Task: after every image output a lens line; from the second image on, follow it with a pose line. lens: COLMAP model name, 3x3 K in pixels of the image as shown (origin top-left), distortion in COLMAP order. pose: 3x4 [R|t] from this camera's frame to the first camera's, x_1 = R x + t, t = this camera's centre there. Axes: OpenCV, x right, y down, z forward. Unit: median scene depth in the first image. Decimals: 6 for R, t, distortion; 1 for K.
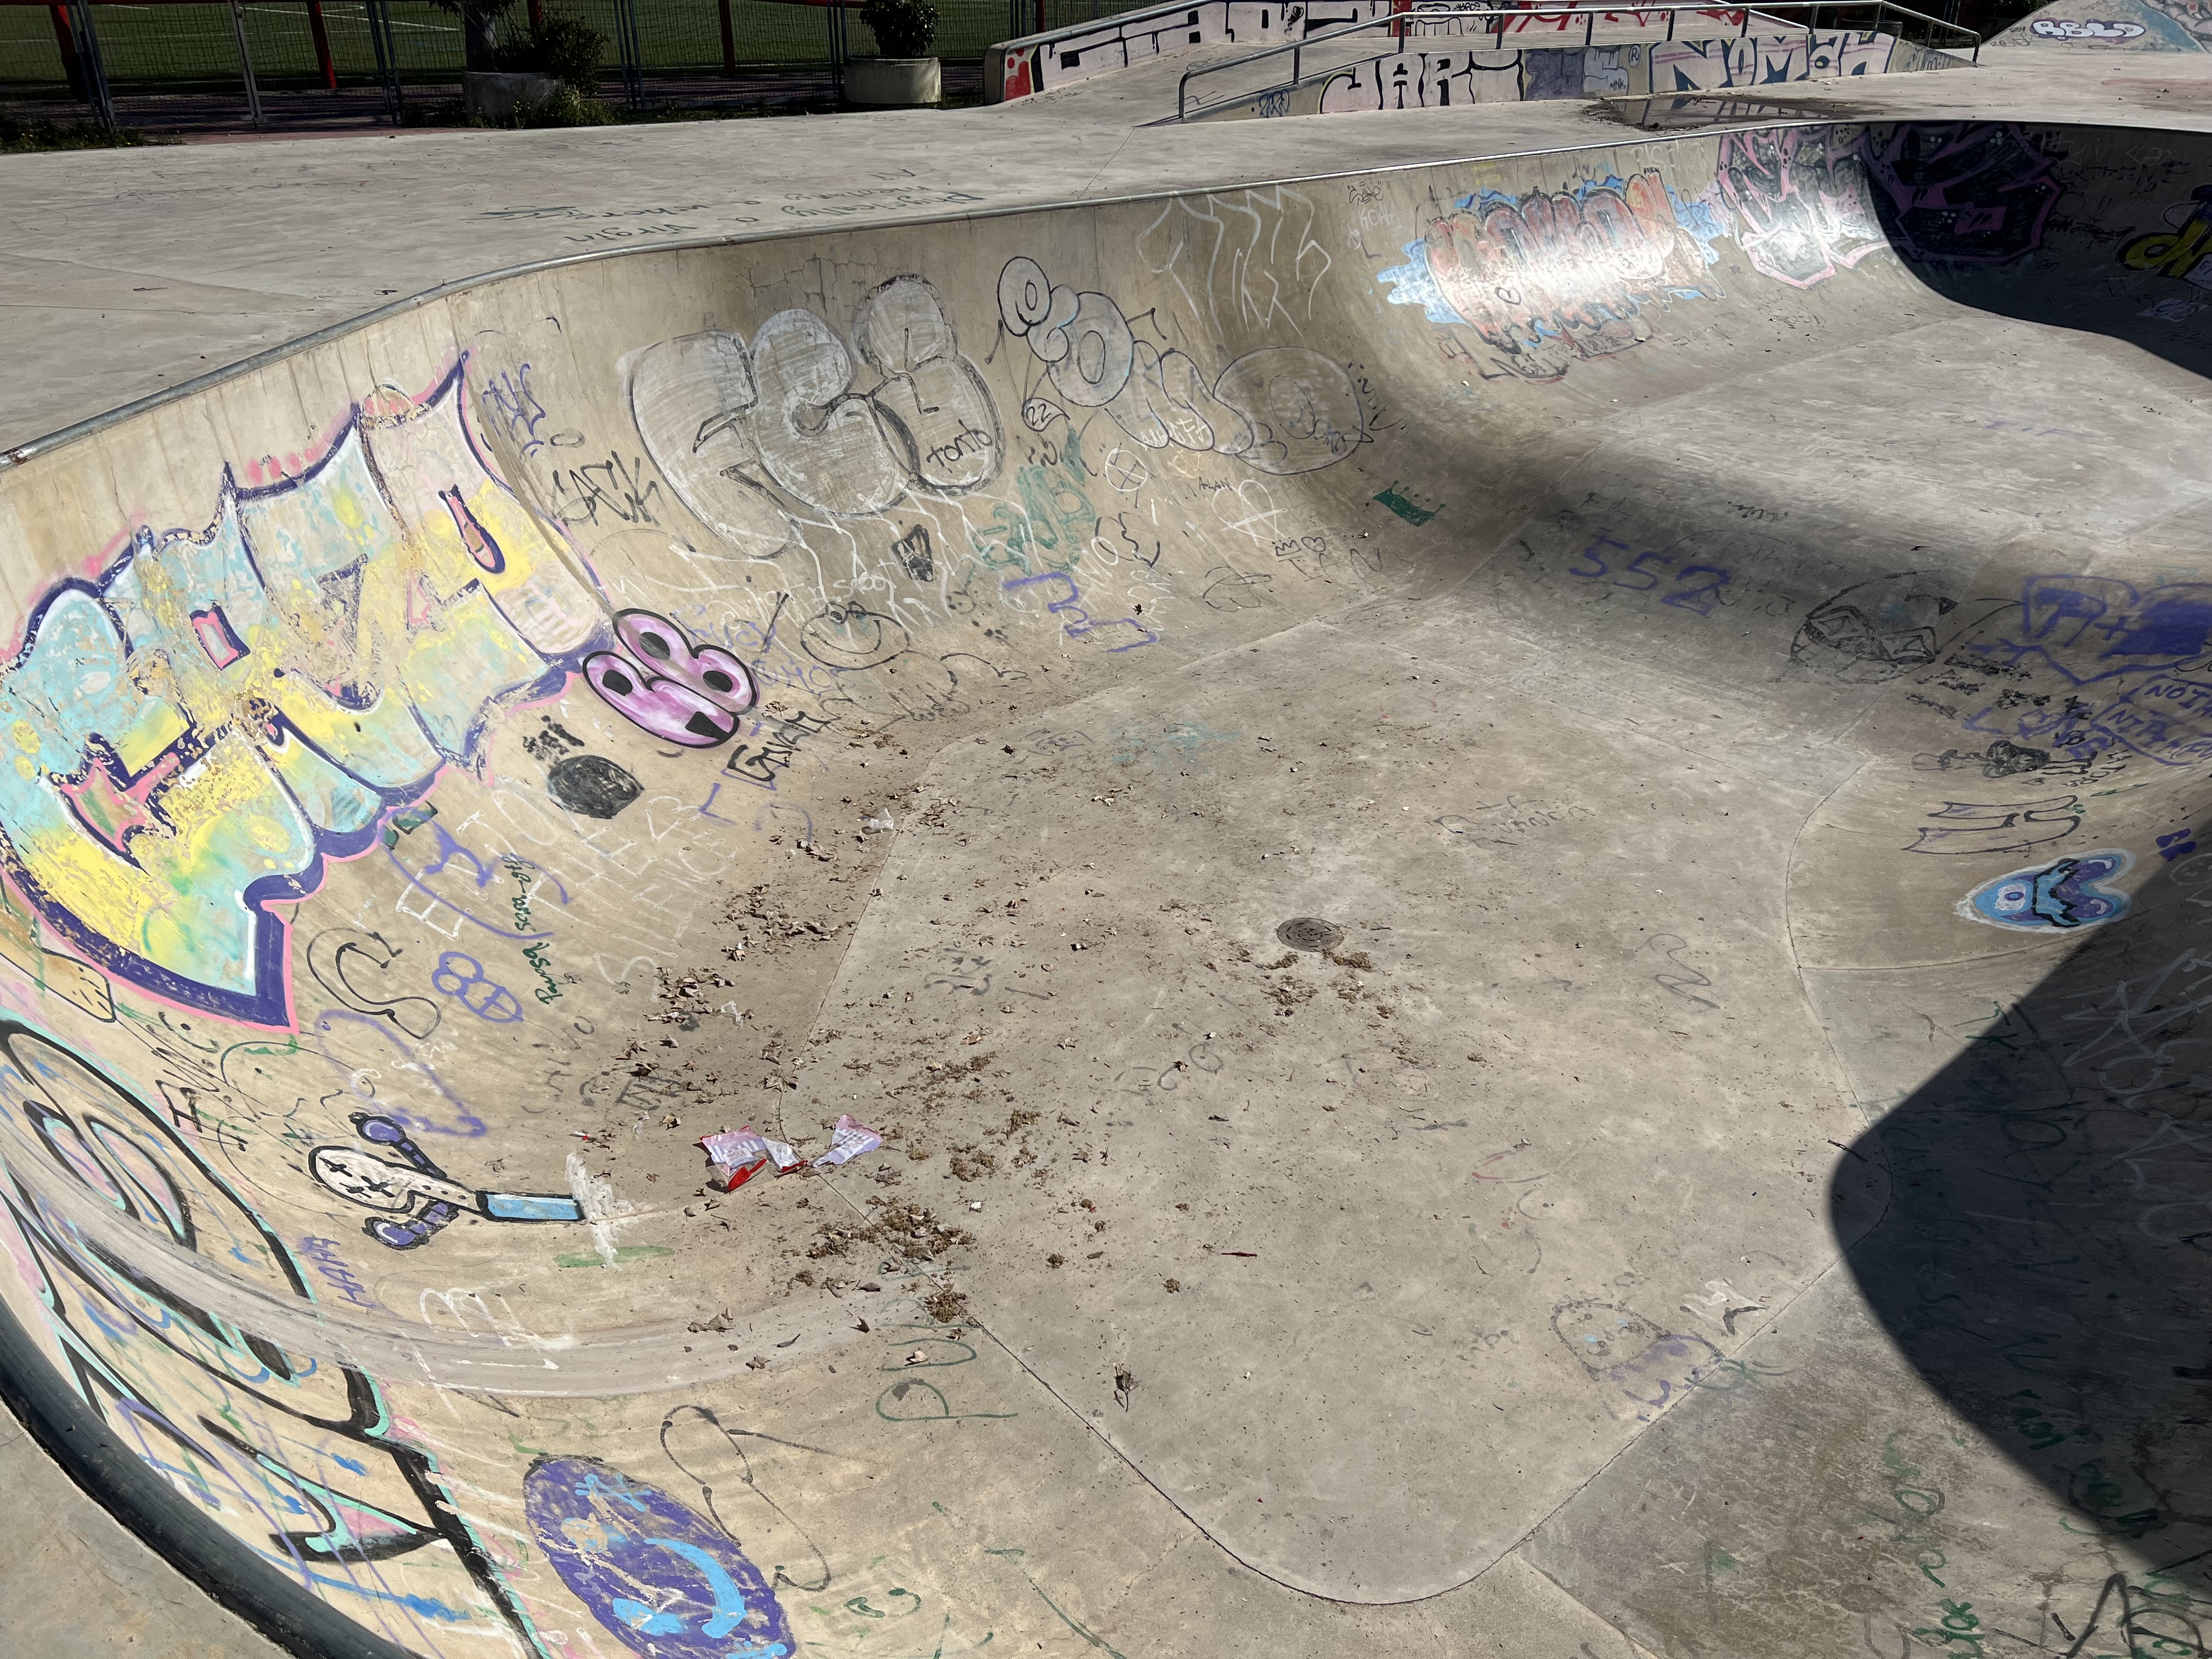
lens RADIAL K [[1664.5, 0, 1105.3], [0, 1664.5, 828.5], [0, 0, 1]] dist [0.063696, -0.076792]
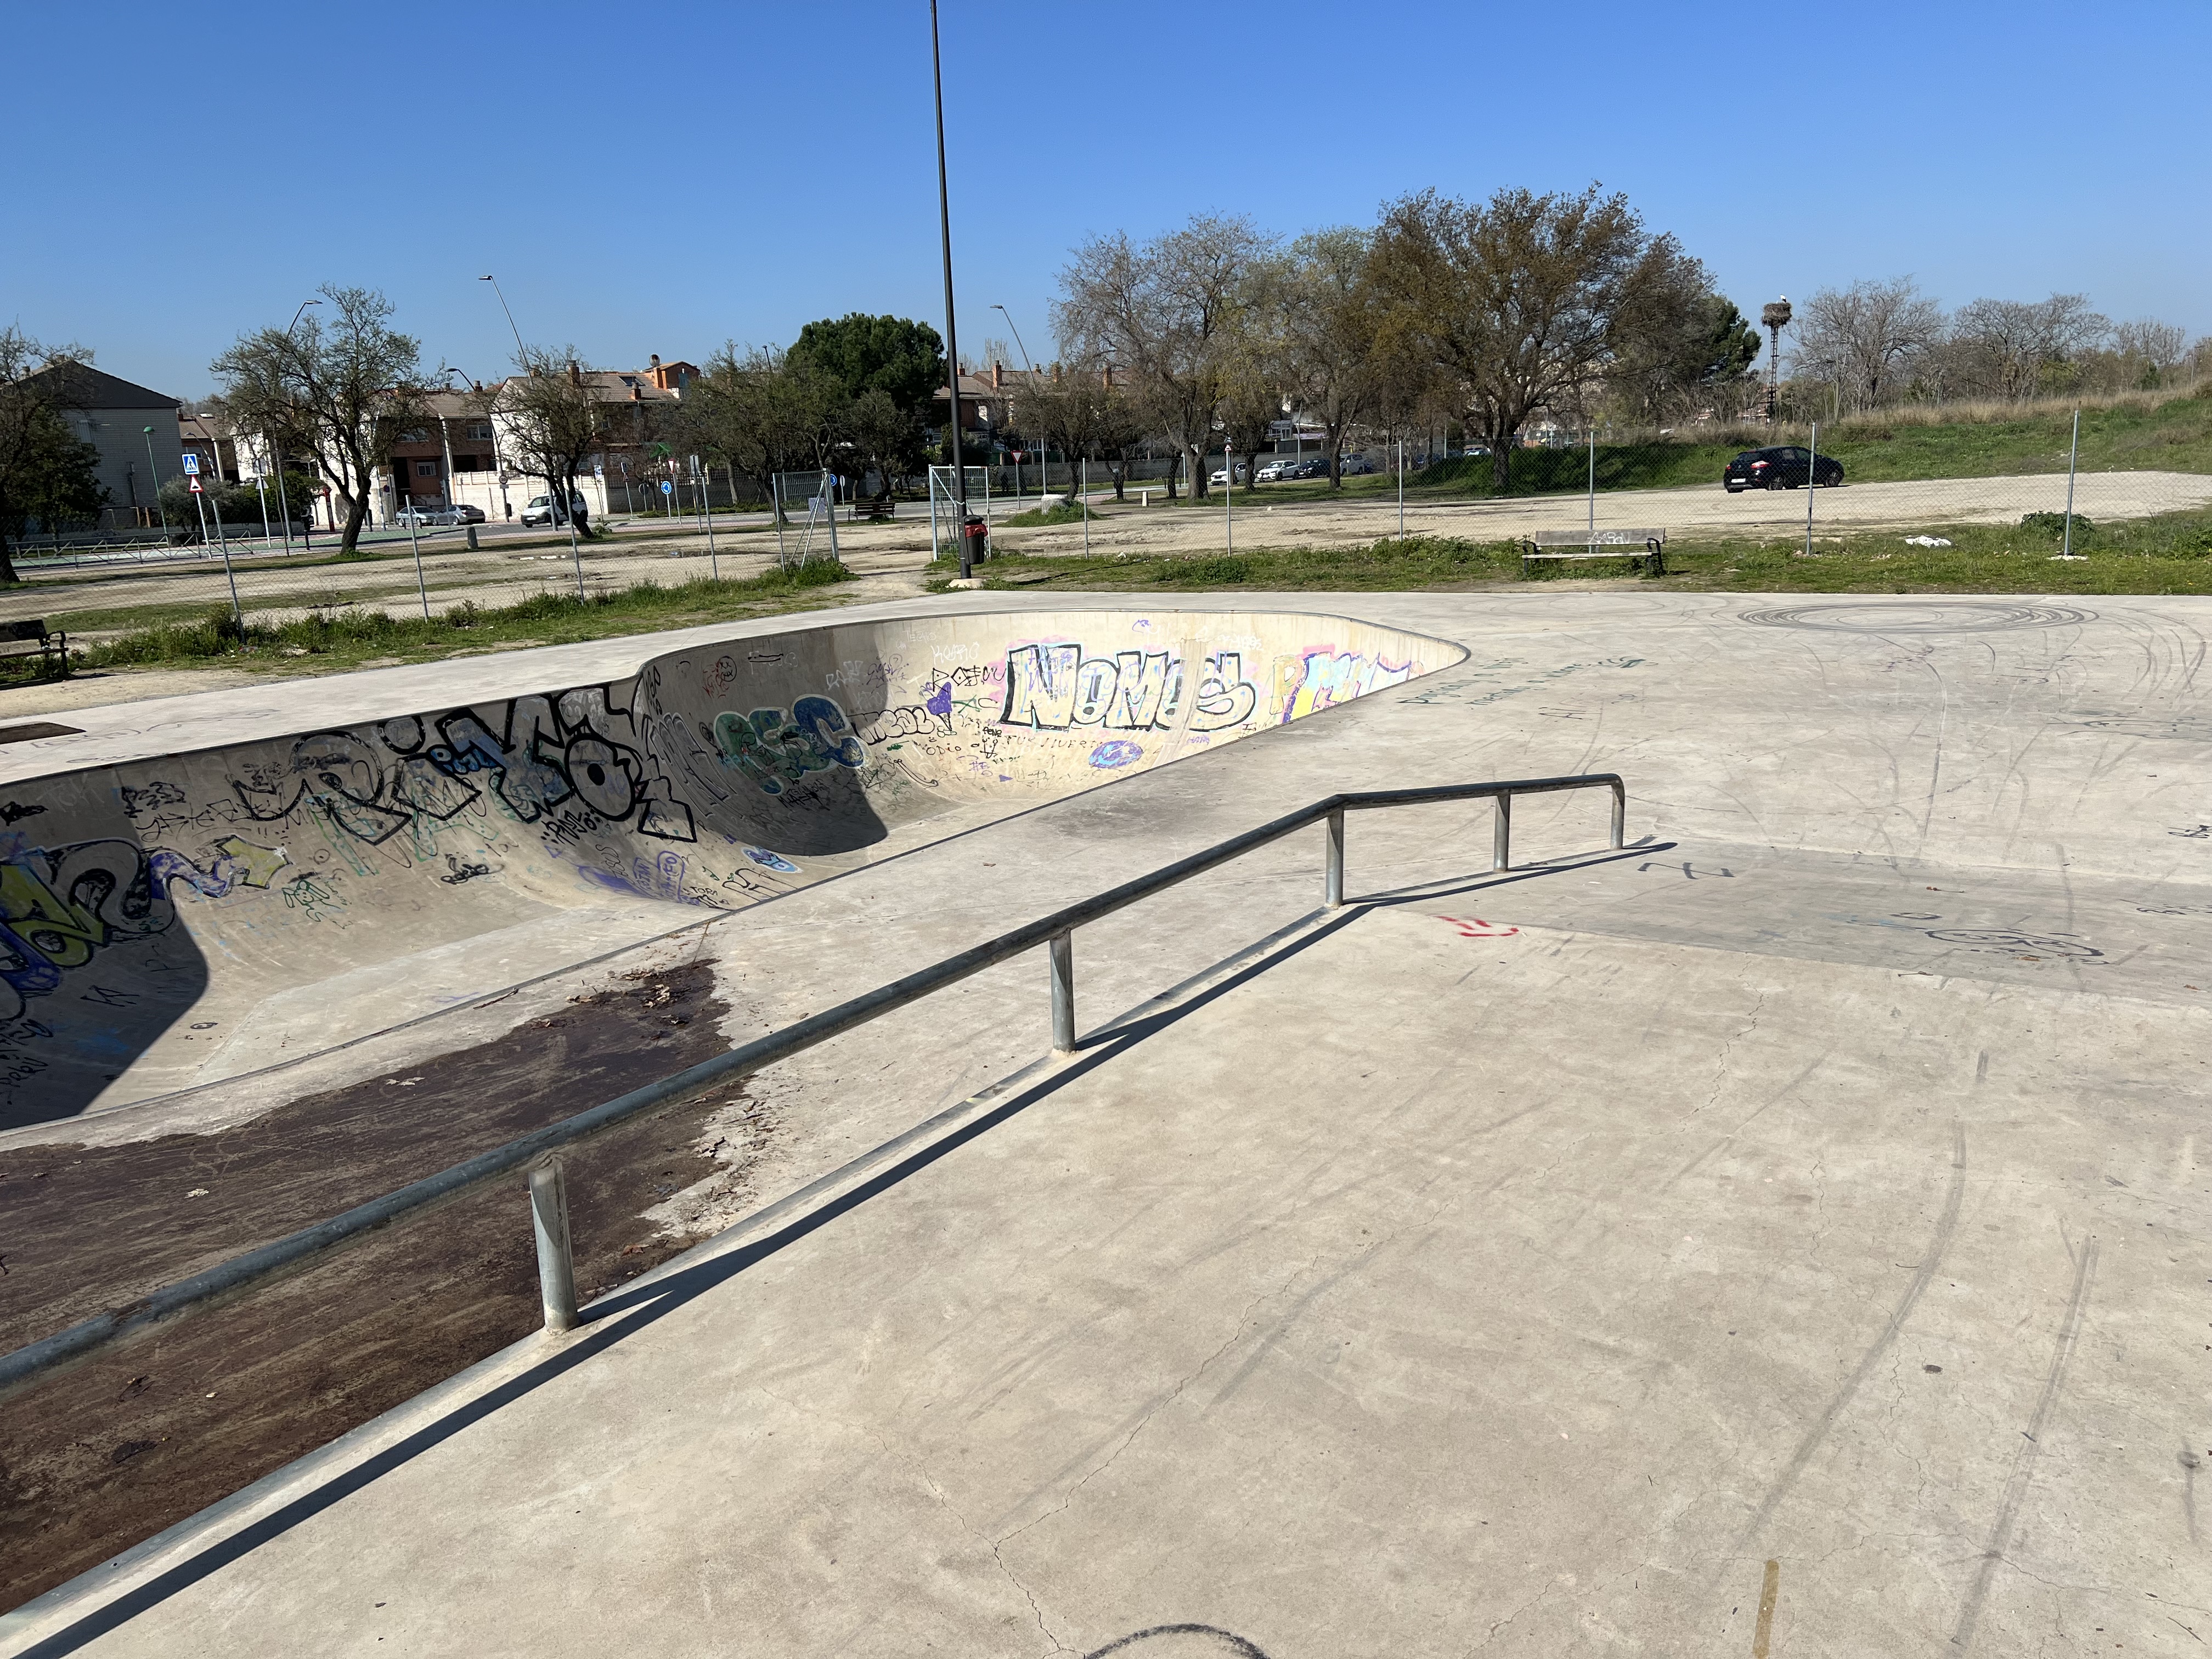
lens RADIAL K [[1664.5, 0, 1108.5], [0, 1664.5, 839.5], [0, 0, 1]] dist [0.063696, -0.076792]
pose [[-0.959276, 0.098808, -0.264624, 0.562188], [-0.093293, 0.773426, 0.626984, -1.265582], [0.266618, 0.626138, -0.732711, 2.296568]]
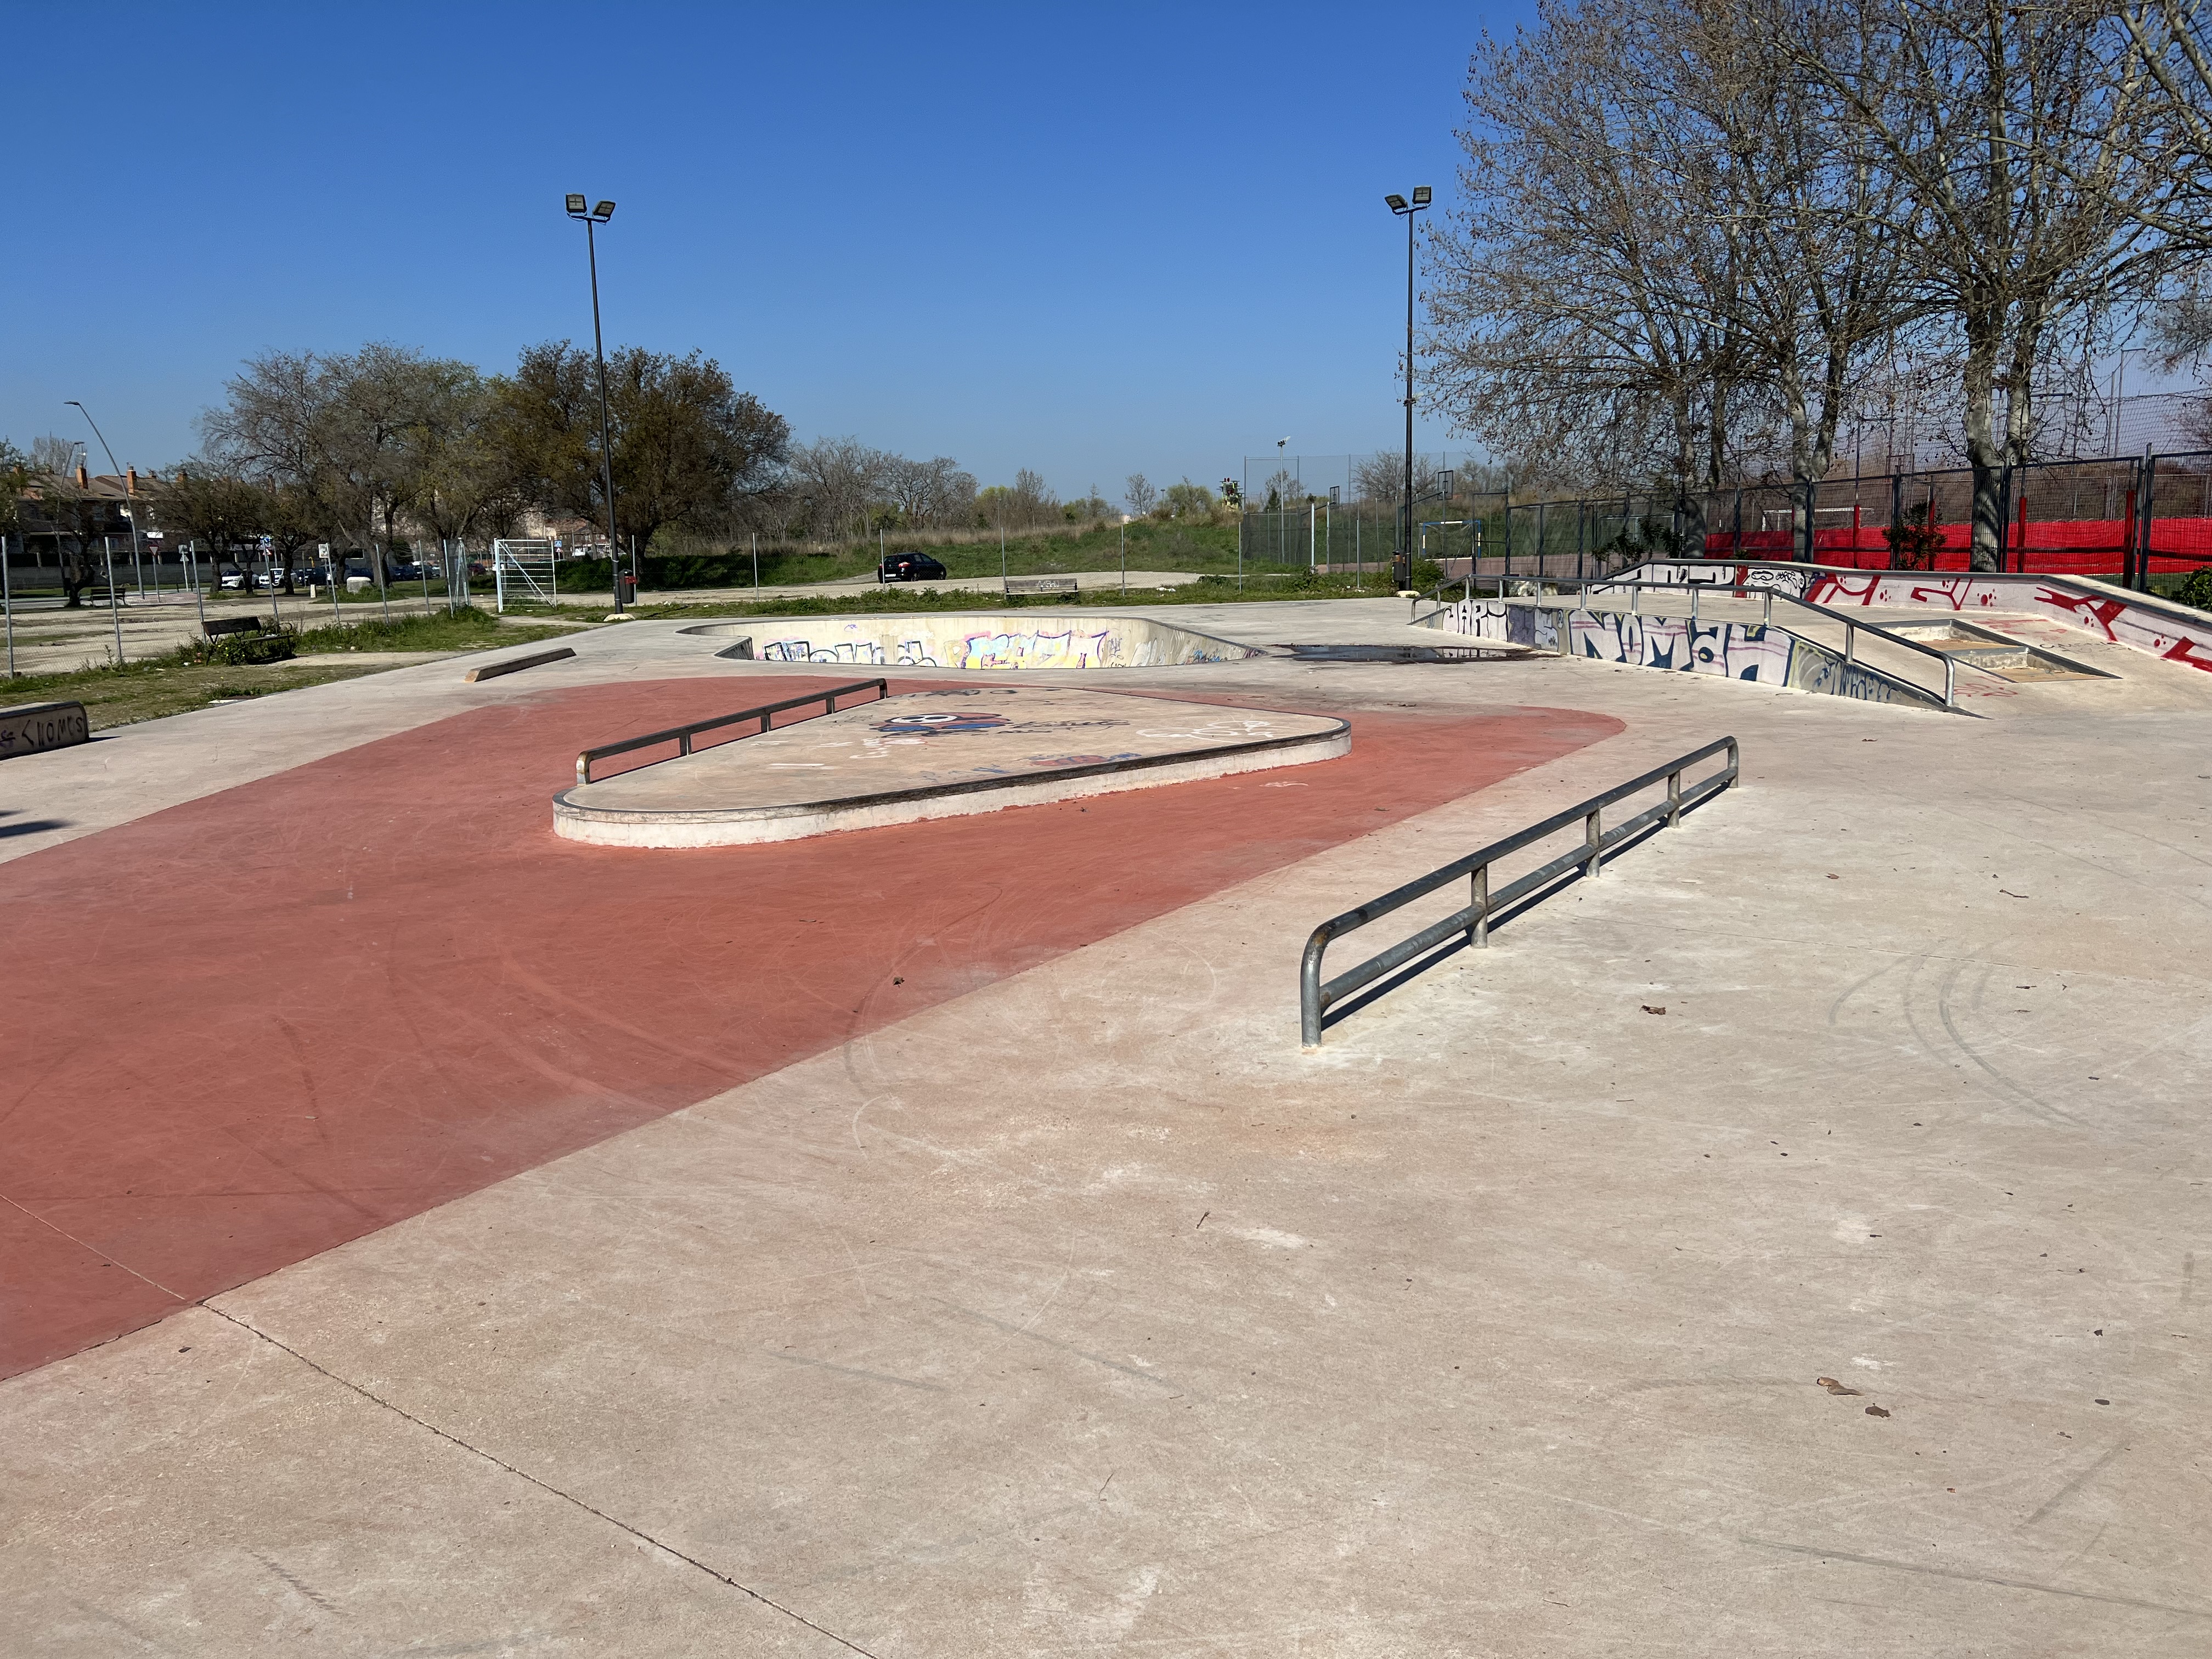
lens RADIAL K [[1664.5, 0, 1096.7], [0, 1664.5, 850.8], [0, 0, 1]] dist [0.063696, -0.076792]
pose [[-0.572658, 0.158073, -0.804410, 2.915787], [-0.353792, 0.837502, 0.416439, -1.434908], [0.739523, 0.523071, -0.423678, 2.783908]]
